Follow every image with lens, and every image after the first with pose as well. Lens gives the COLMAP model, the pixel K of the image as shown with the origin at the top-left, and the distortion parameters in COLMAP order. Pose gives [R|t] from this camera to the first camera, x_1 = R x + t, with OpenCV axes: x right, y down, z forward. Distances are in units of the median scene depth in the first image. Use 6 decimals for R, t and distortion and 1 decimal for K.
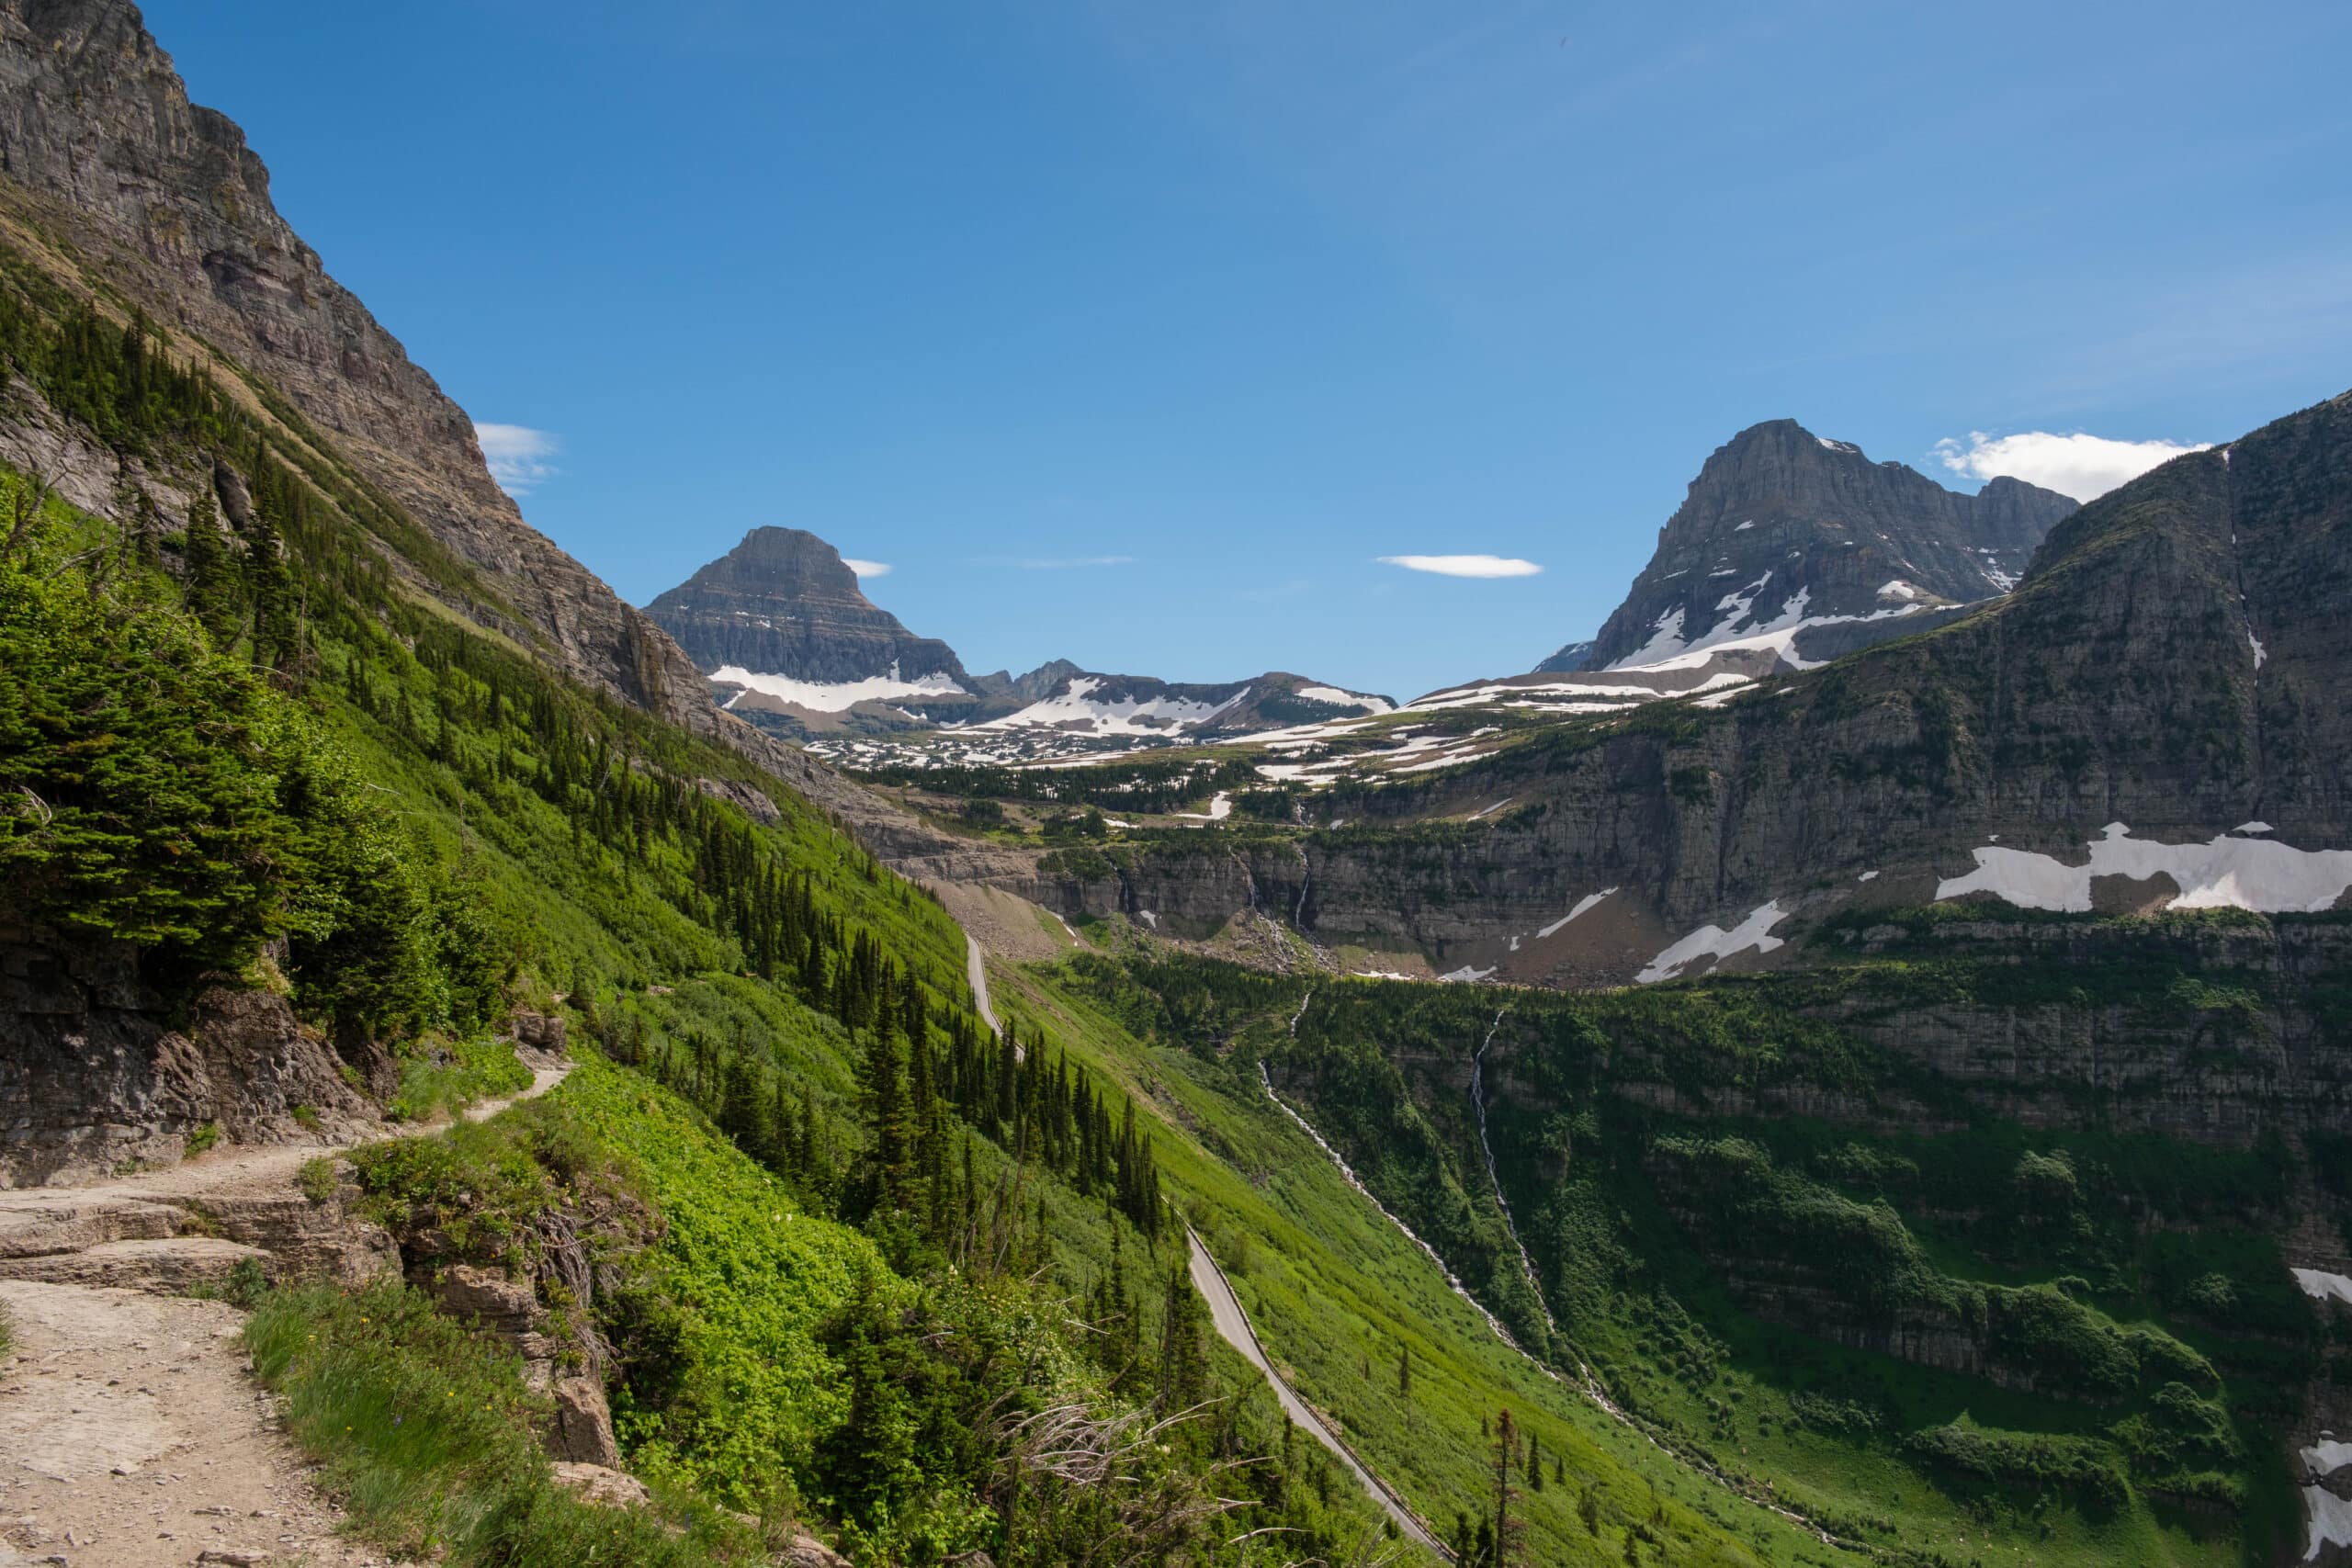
lens RADIAL K [[1602.8, 0, 1176.7], [0, 1602.8, 789.0], [0, 0, 1]] dist [-0.023856, -0.008607]
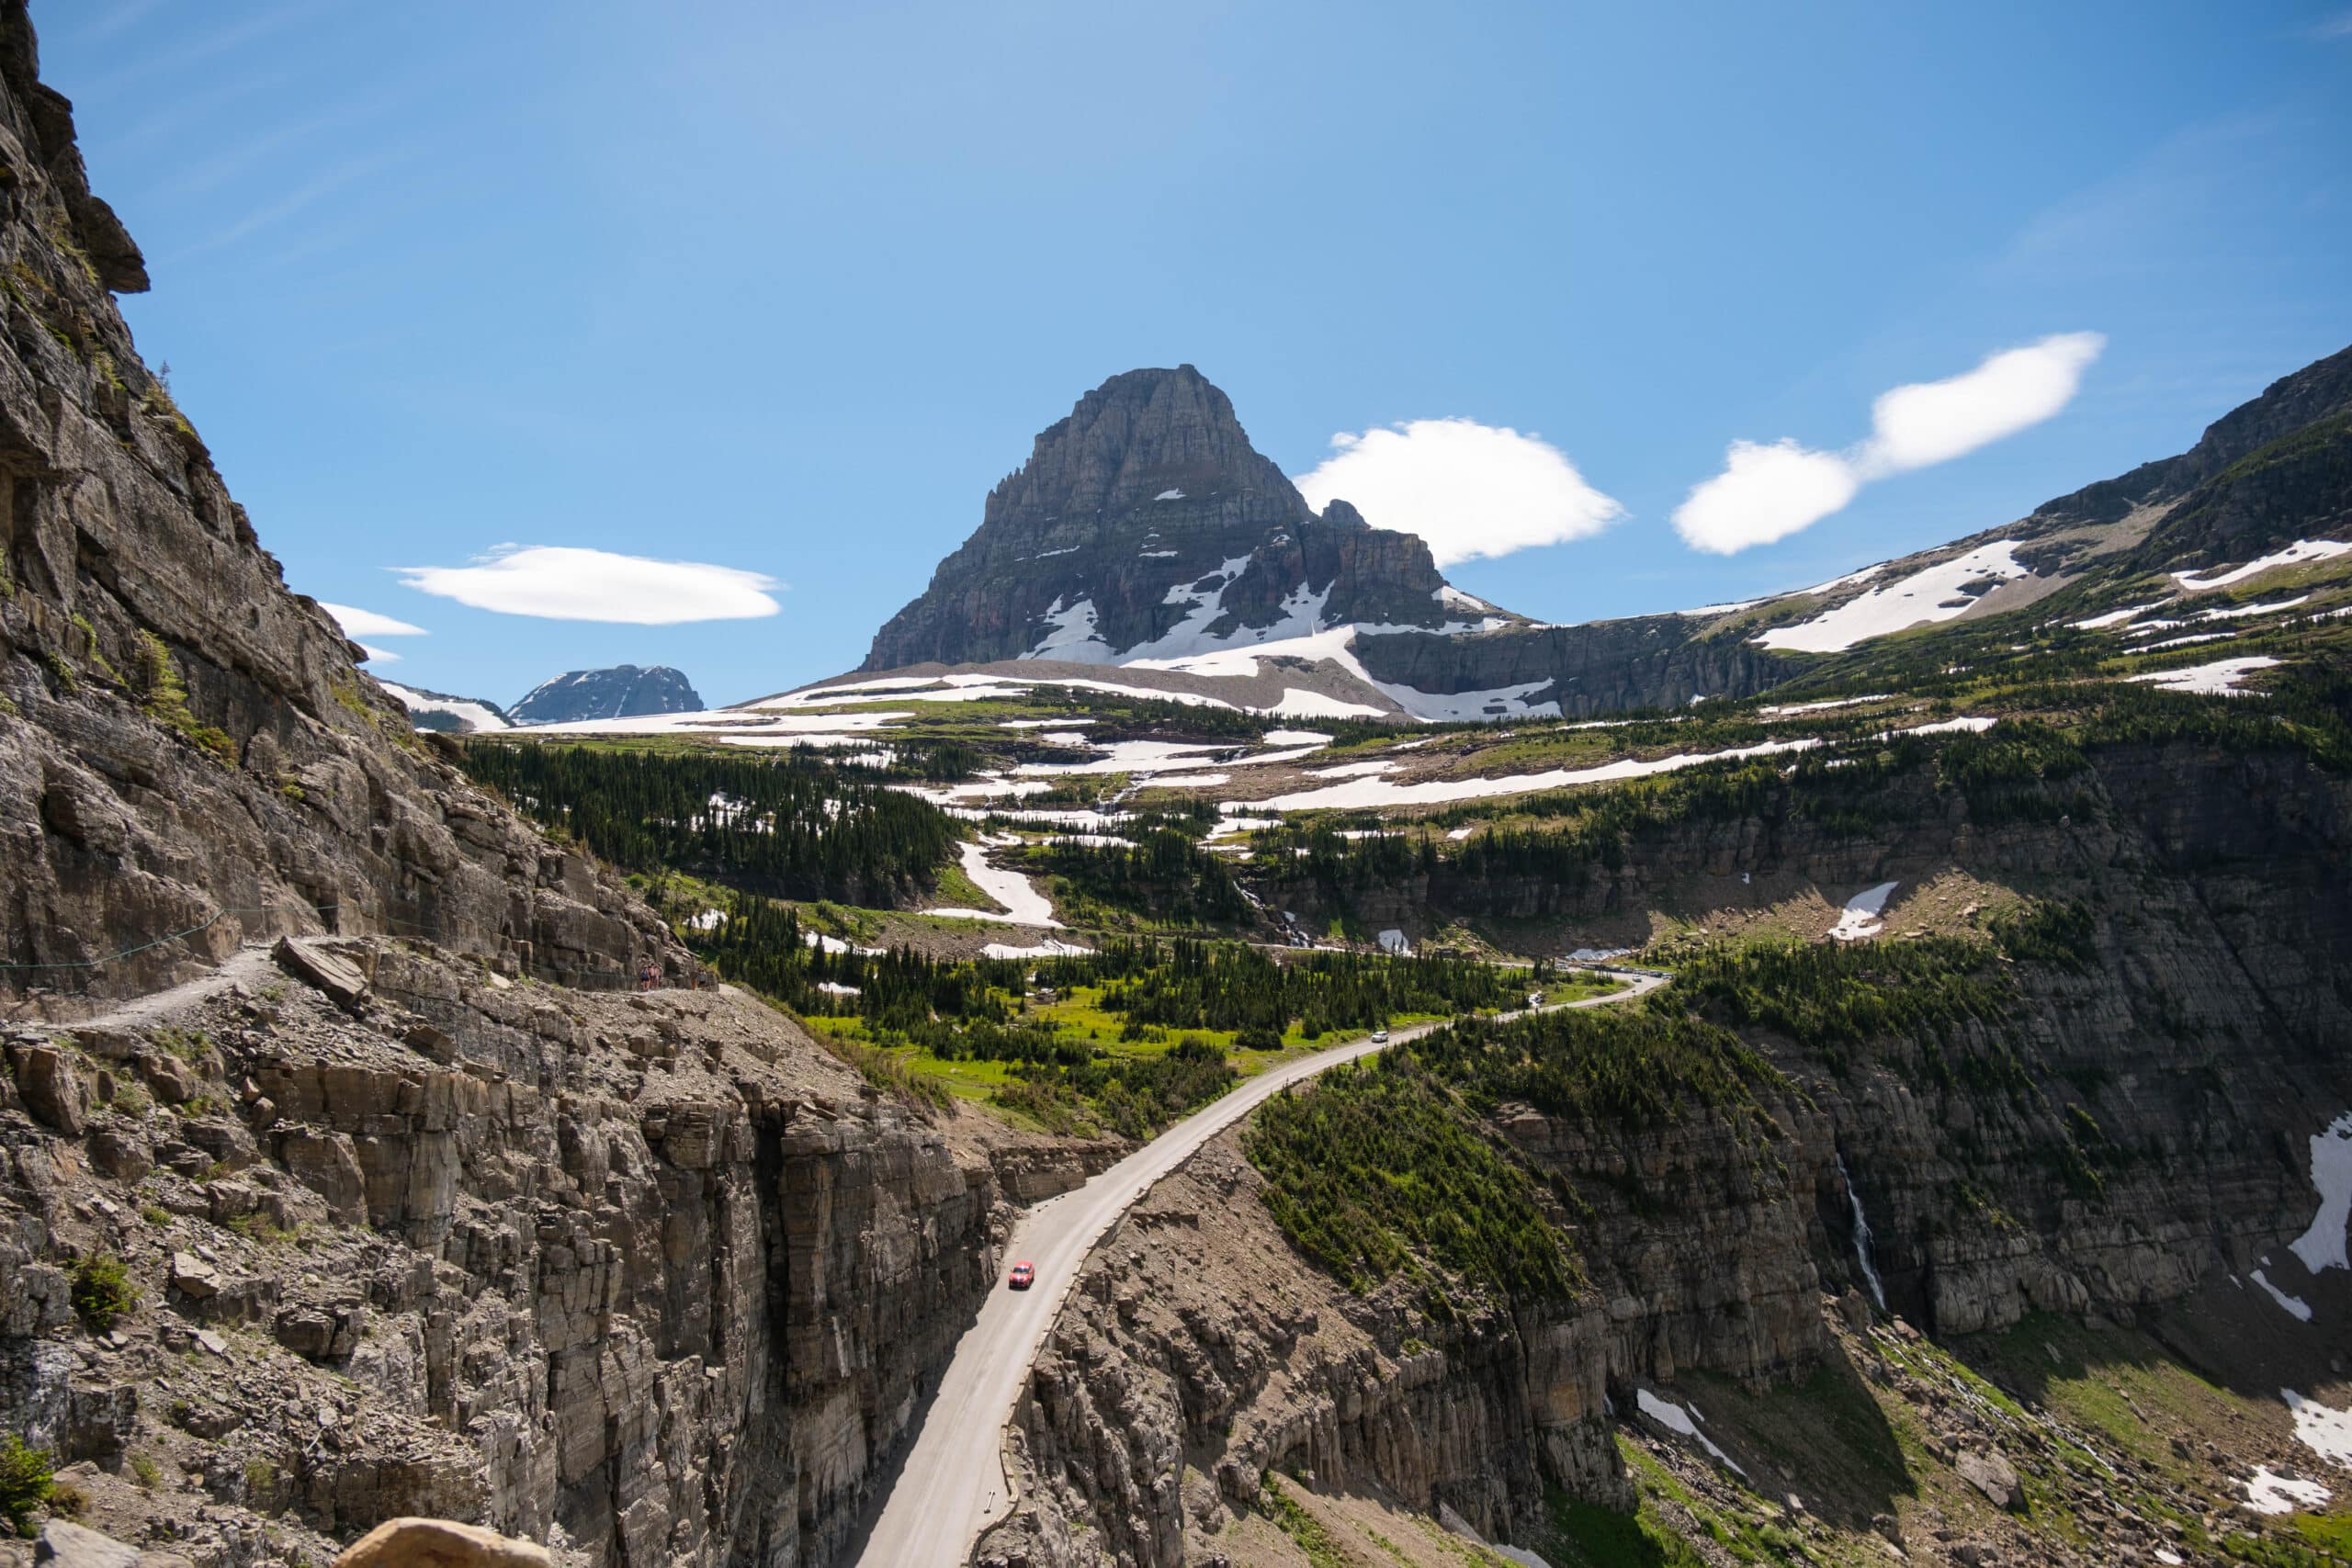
lens RADIAL K [[1602.8, 0, 1167.9], [0, 1602.8, 797.3], [0, 0, 1]] dist [-0.023856, -0.008607]
pose [[0.750221, 0.053868, 0.658989, -0.108637], [-0.027685, 0.998361, -0.050090, 0.005559], [-0.660607, 0.019334, 0.750482, 0.467092]]
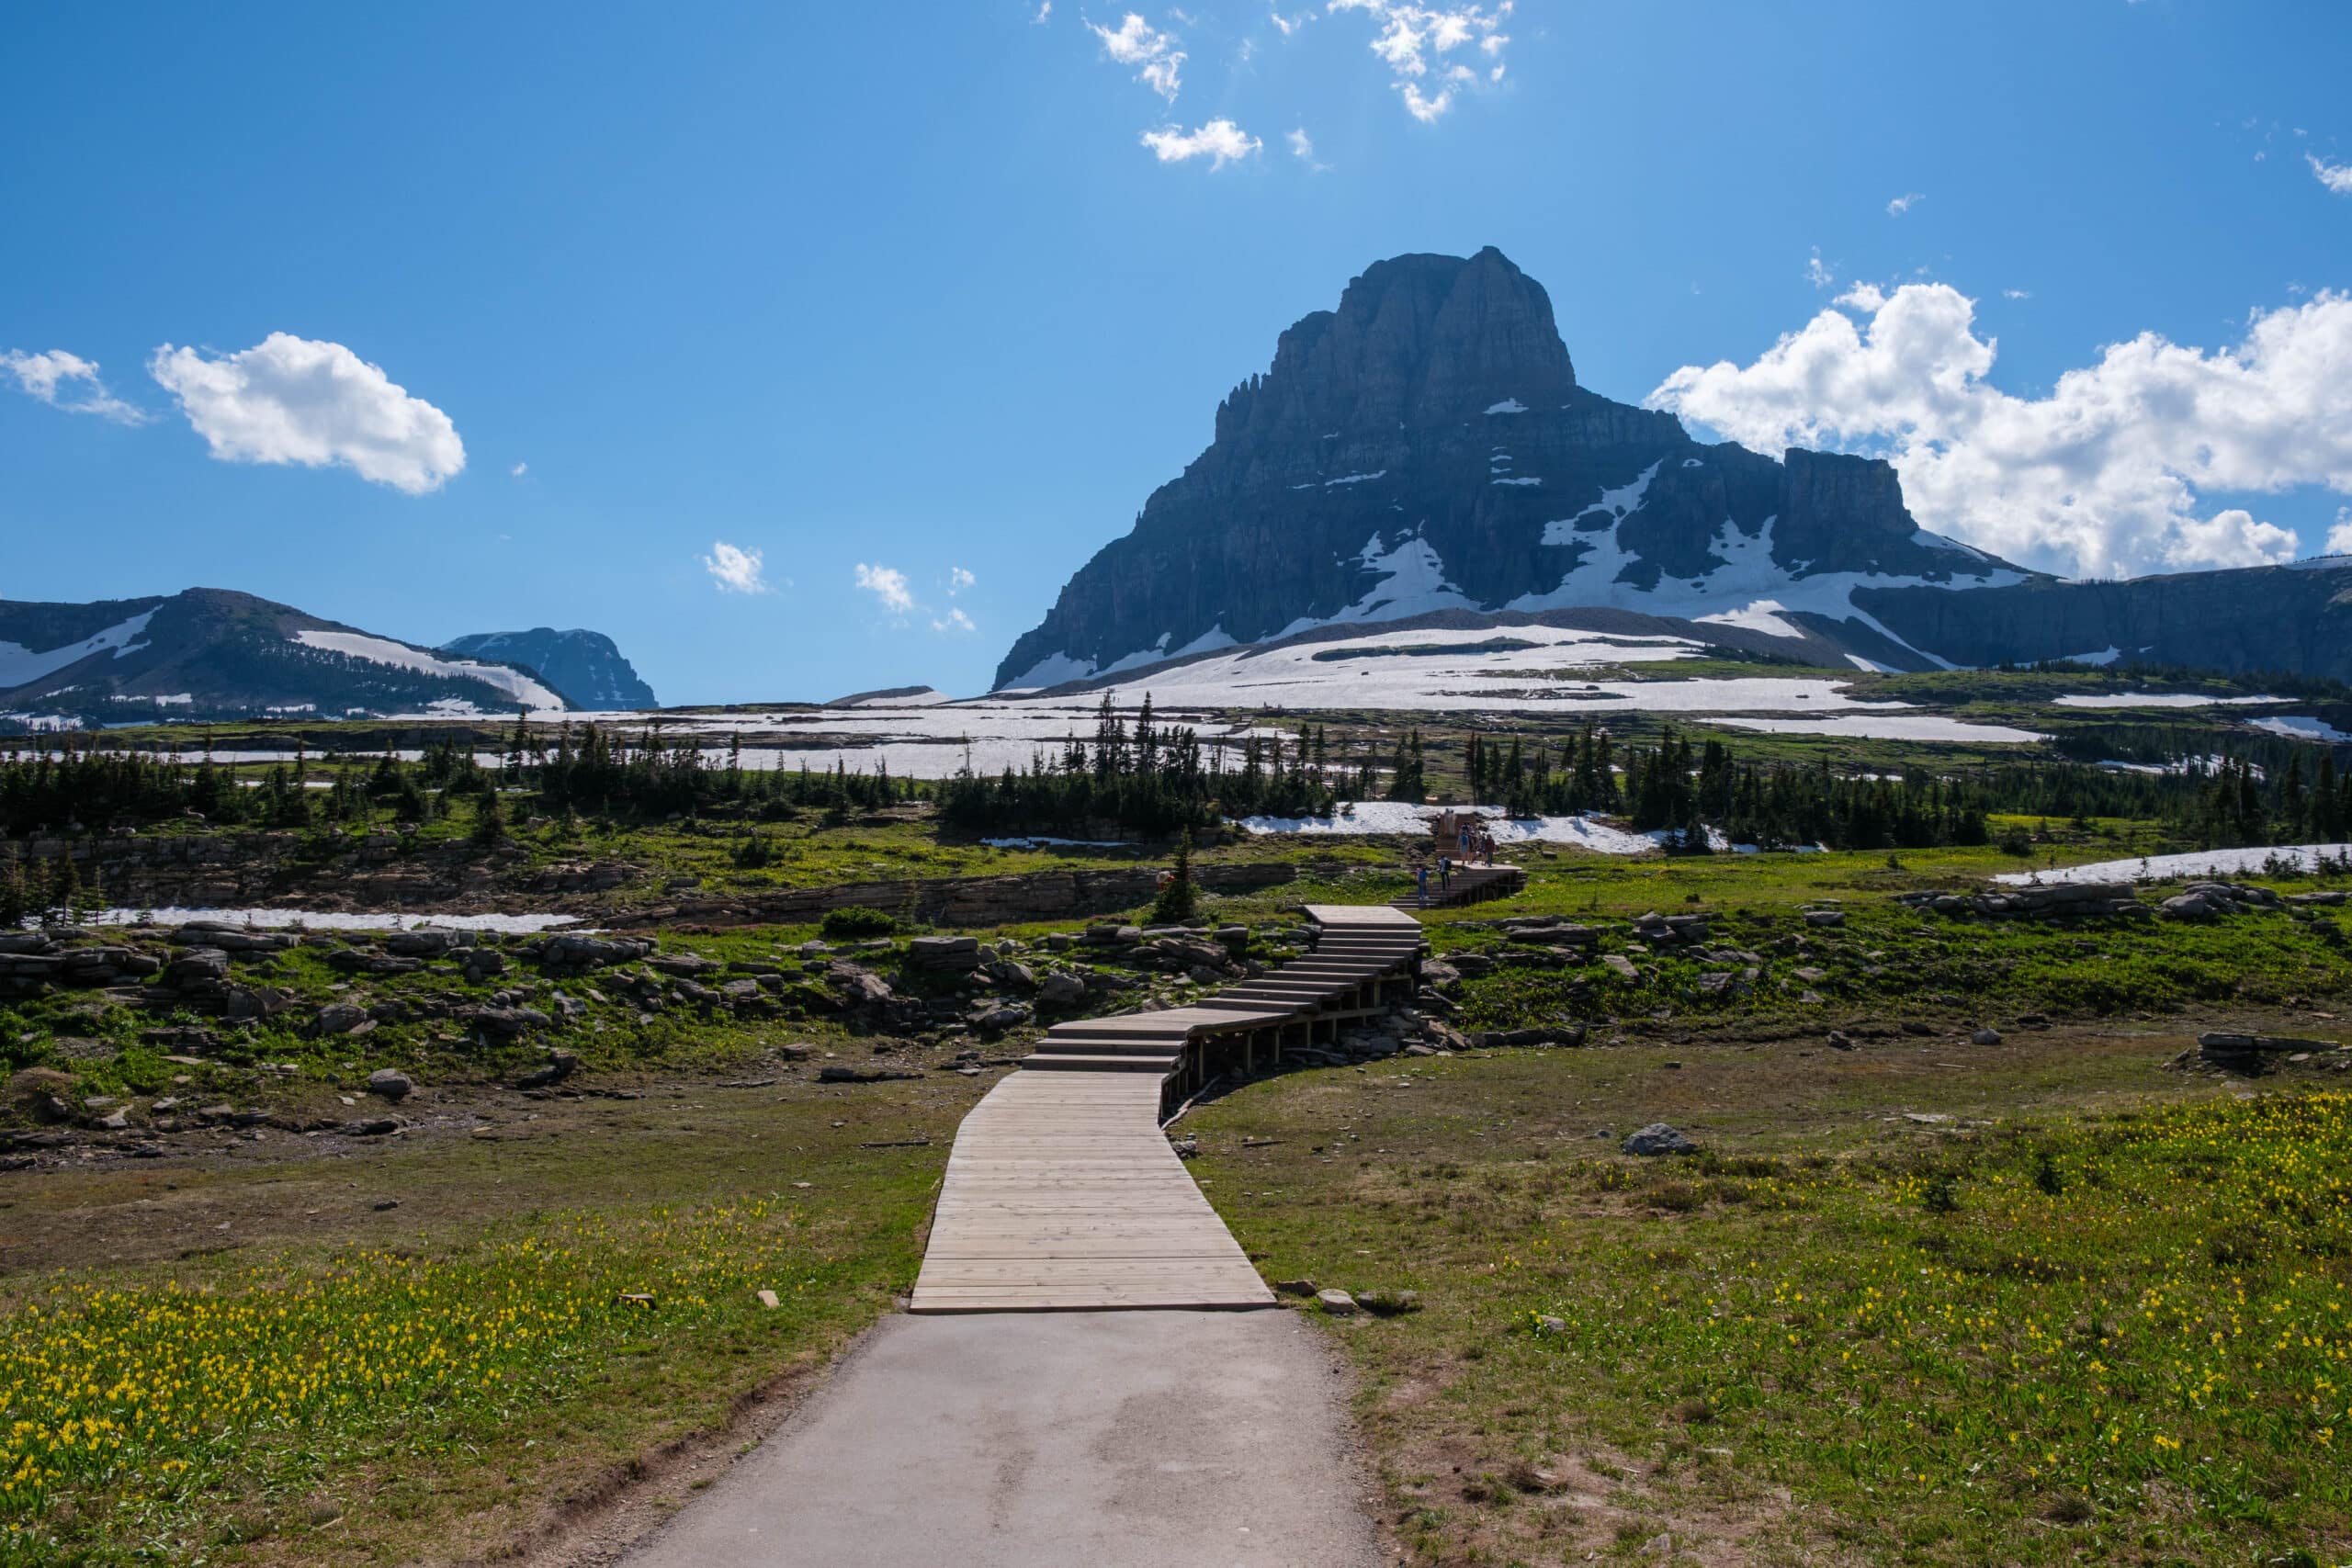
lens RADIAL K [[1602.8, 0, 1192.4], [0, 1602.8, 790.0], [0, 0, 1]] dist [-0.023856, -0.008607]
pose [[0.656497, 0.049004, 0.752735, -0.125830], [-0.023144, 0.998726, -0.044834, -0.005390], [-0.753974, 0.012012, 0.656795, 0.720047]]
